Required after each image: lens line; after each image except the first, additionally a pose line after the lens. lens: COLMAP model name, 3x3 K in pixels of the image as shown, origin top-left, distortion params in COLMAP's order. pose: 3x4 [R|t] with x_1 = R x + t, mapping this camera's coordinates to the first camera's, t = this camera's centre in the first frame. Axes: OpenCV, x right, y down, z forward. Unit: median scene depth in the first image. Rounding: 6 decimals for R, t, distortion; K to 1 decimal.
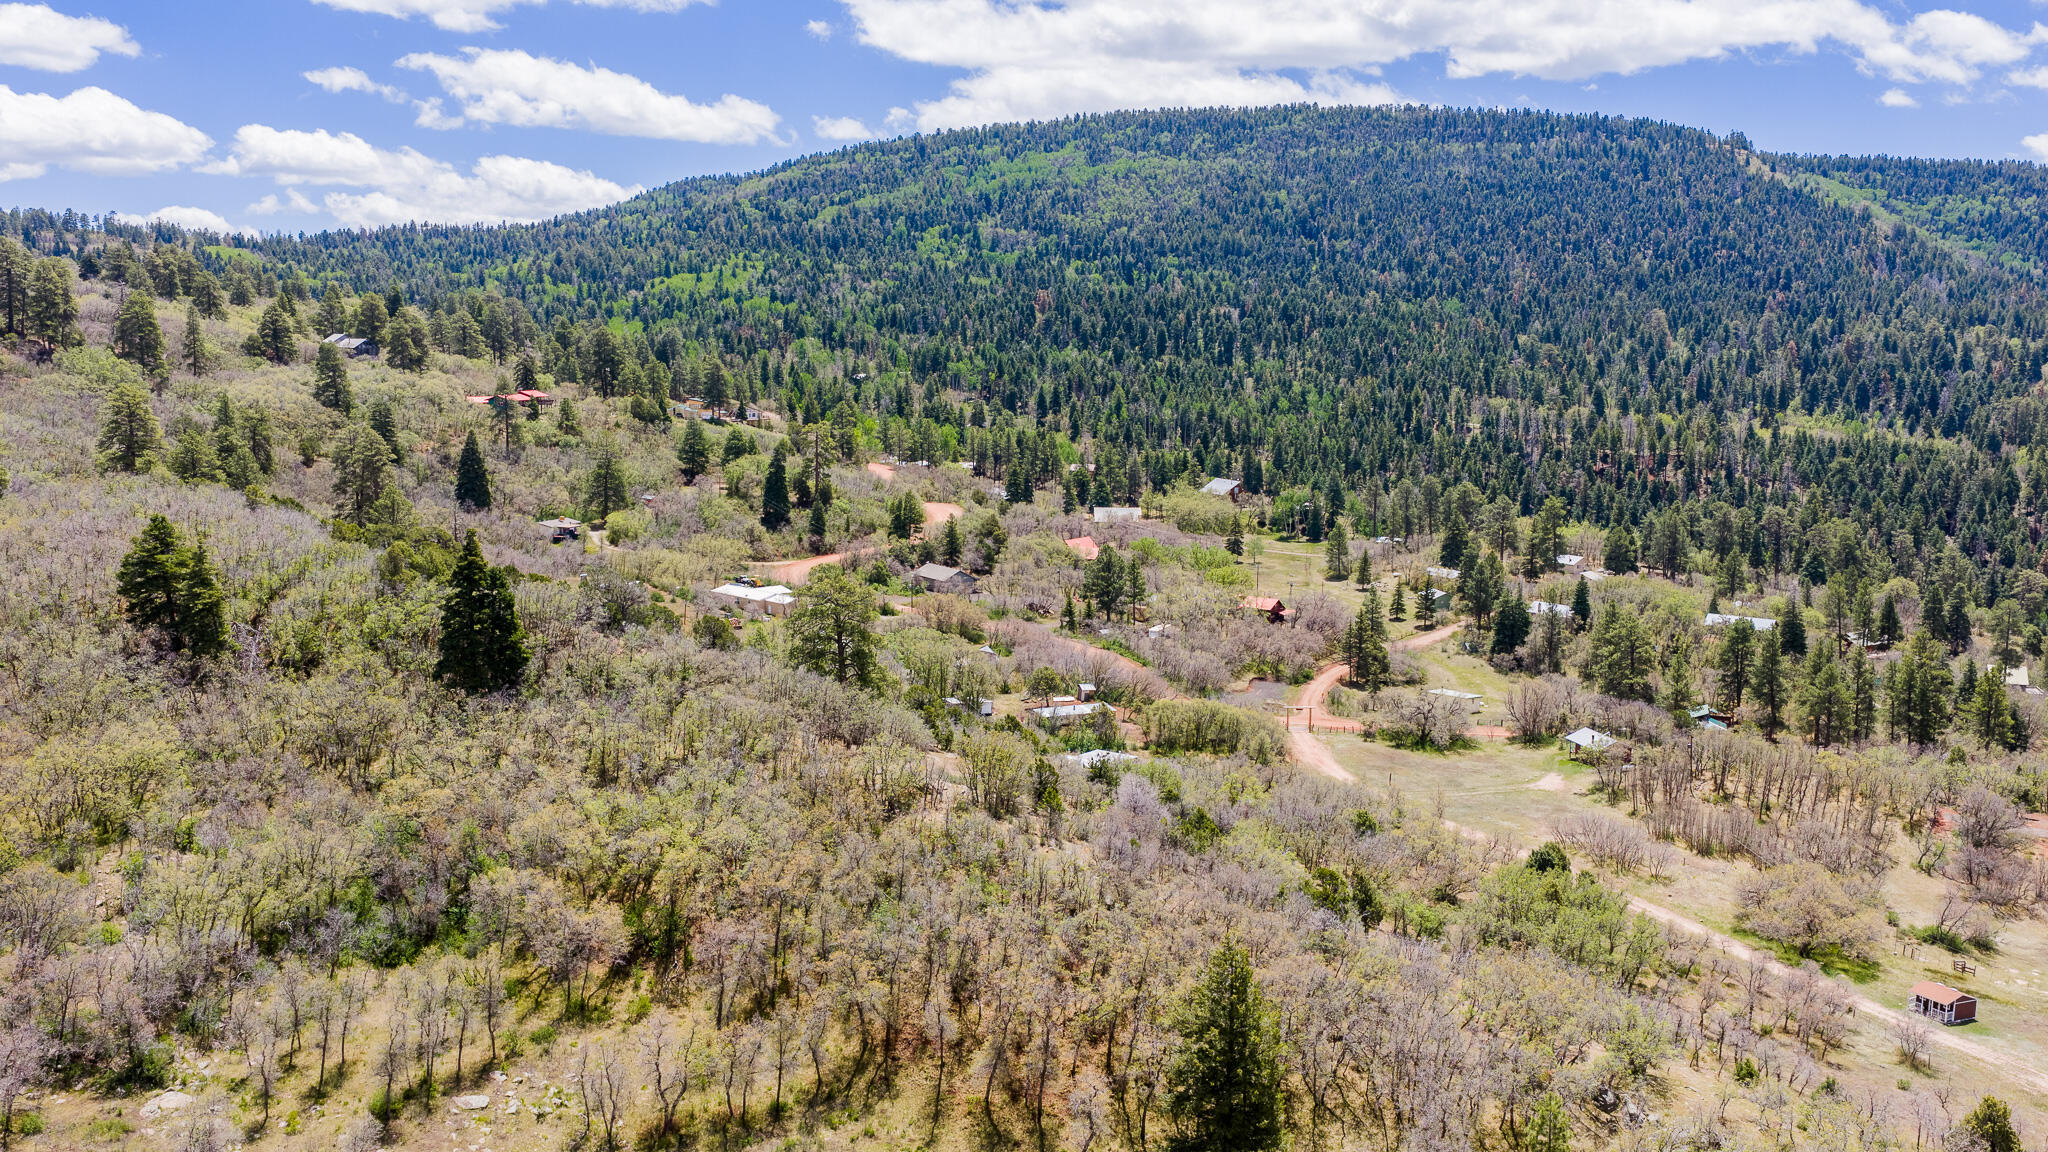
lens RADIAL K [[1690.3, 0, 1023.0], [0, 1690.3, 587.4], [0, 0, 1]] dist [0.021671, -0.045551]
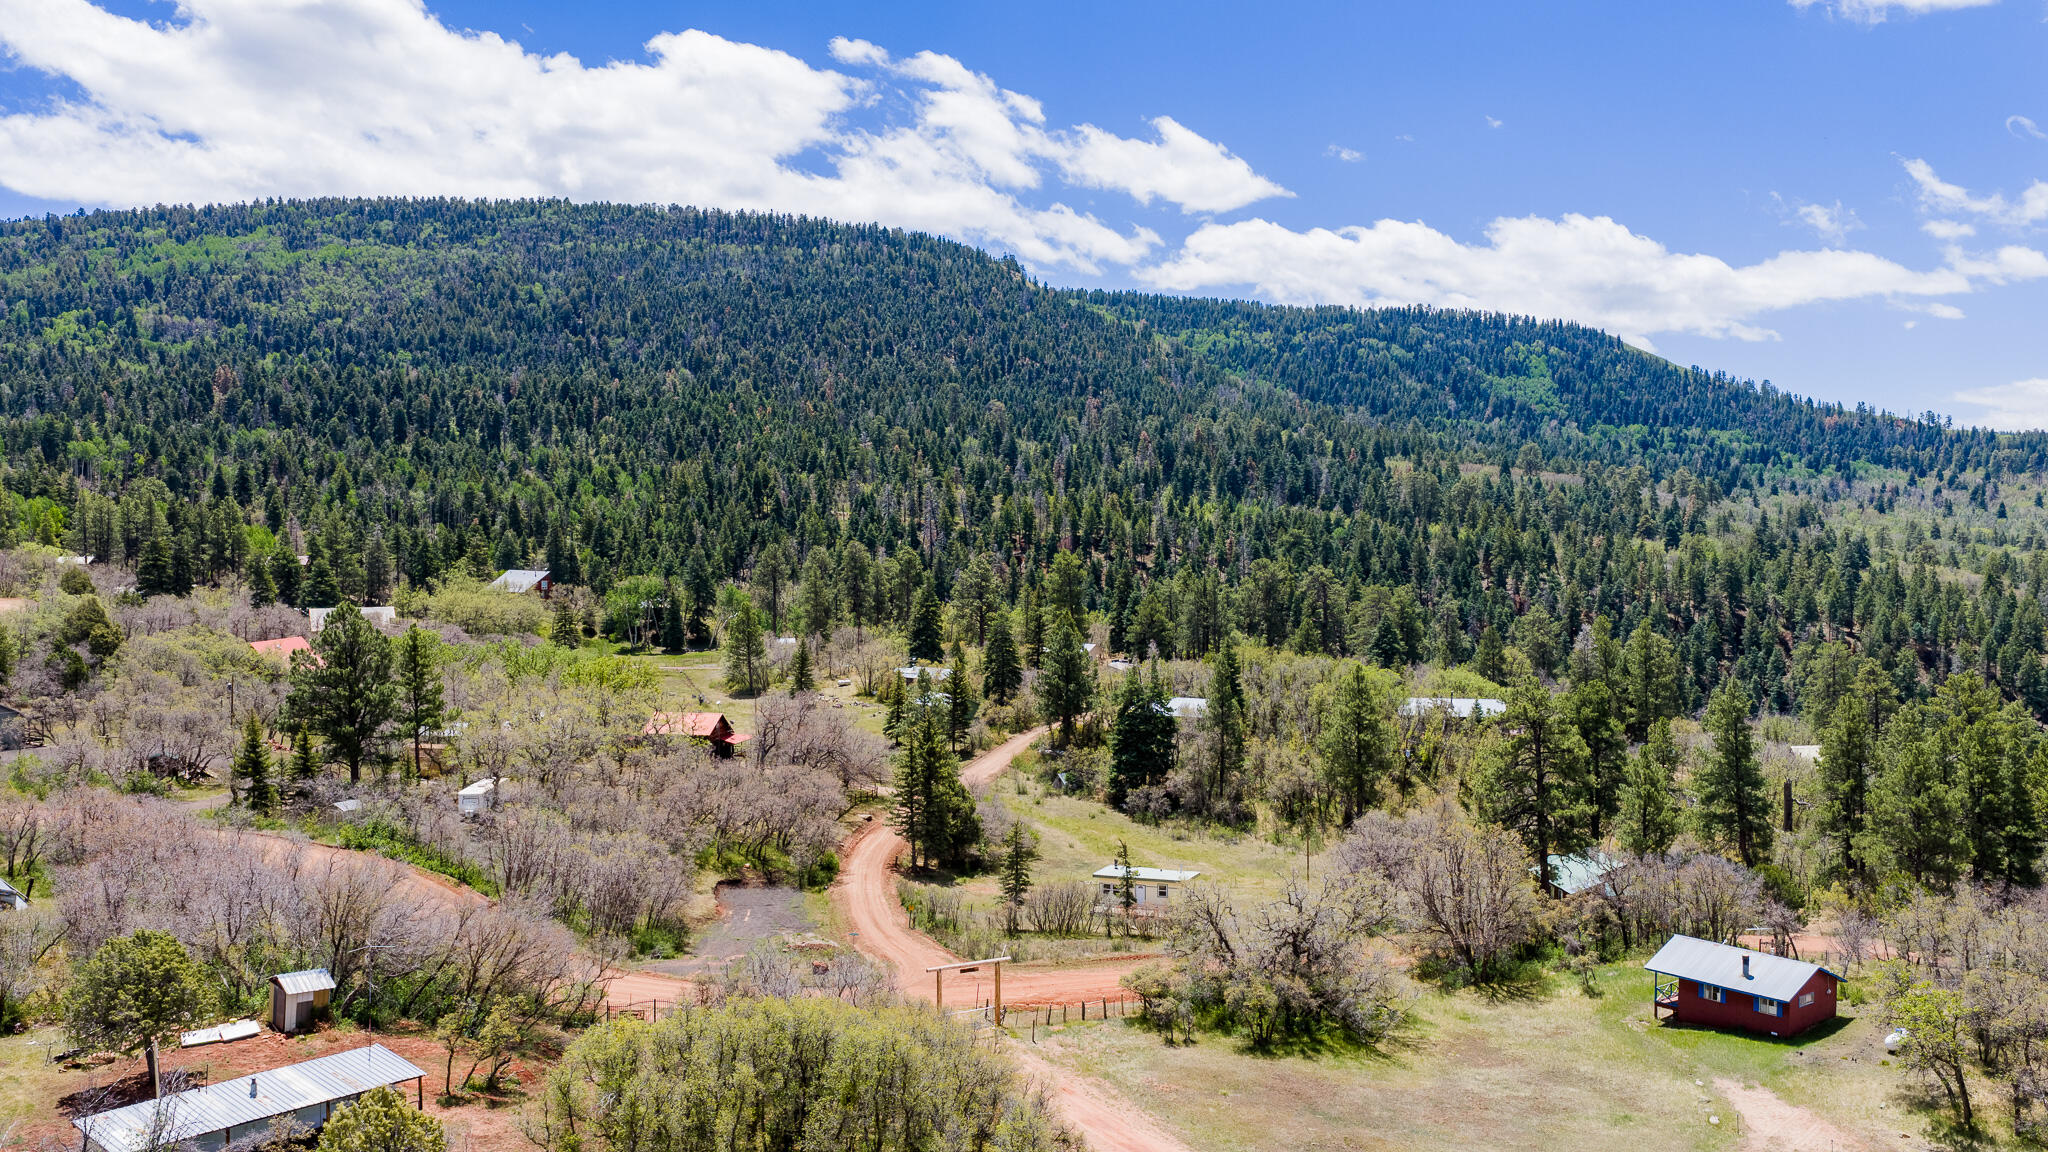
lens RADIAL K [[1690.3, 0, 1023.0], [0, 1690.3, 587.4], [0, 0, 1]] dist [0.021671, -0.045551]
pose [[0.903417, -0.027490, 0.427881, 0.006526], [0.070006, 0.994008, -0.083947, 0.005869], [-0.423009, 0.105793, 0.899928, 0.166249]]
